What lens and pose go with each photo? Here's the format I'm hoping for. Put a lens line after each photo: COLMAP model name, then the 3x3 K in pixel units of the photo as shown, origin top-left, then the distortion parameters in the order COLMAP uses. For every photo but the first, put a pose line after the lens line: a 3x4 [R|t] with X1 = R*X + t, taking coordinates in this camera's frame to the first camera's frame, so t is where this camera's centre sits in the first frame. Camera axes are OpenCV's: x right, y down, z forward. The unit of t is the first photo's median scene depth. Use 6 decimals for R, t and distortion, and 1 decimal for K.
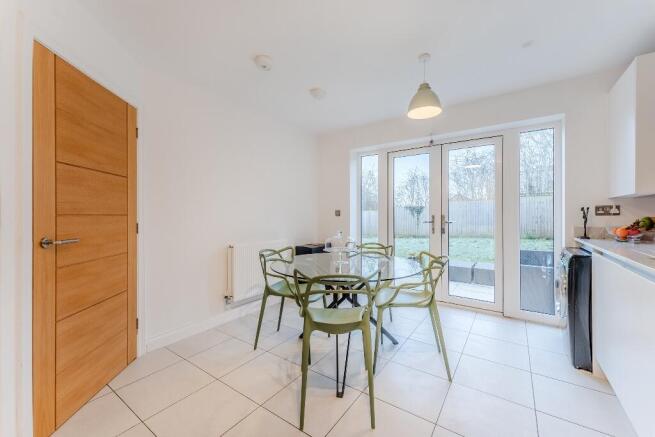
lens RADIAL K [[265.7, 0, 327.5], [0, 265.7, 218.5], [0, 0, 1]] dist [-0.000225, -0.000102]
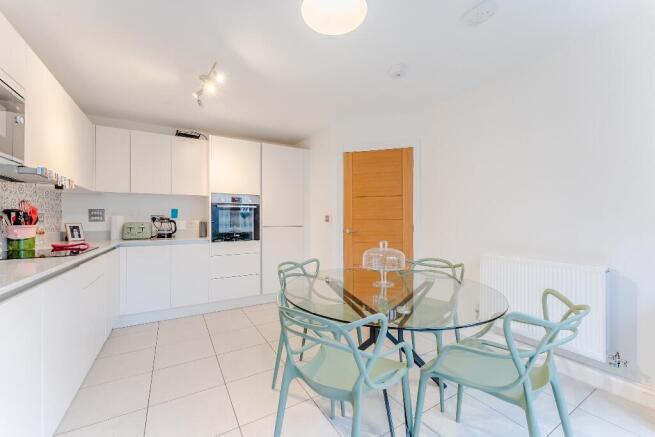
lens RADIAL K [[260.2, 0, 324.3], [0, 260.2, 219.3], [0, 0, 1]] dist [0.000094, -0.000106]
pose [[-0.417565, 0.002407, -0.908644, 0.737139], [-0.001830, 0.999992, 0.003490, -0.014927], [0.908645, 0.003120, -0.417557, 1.081654]]
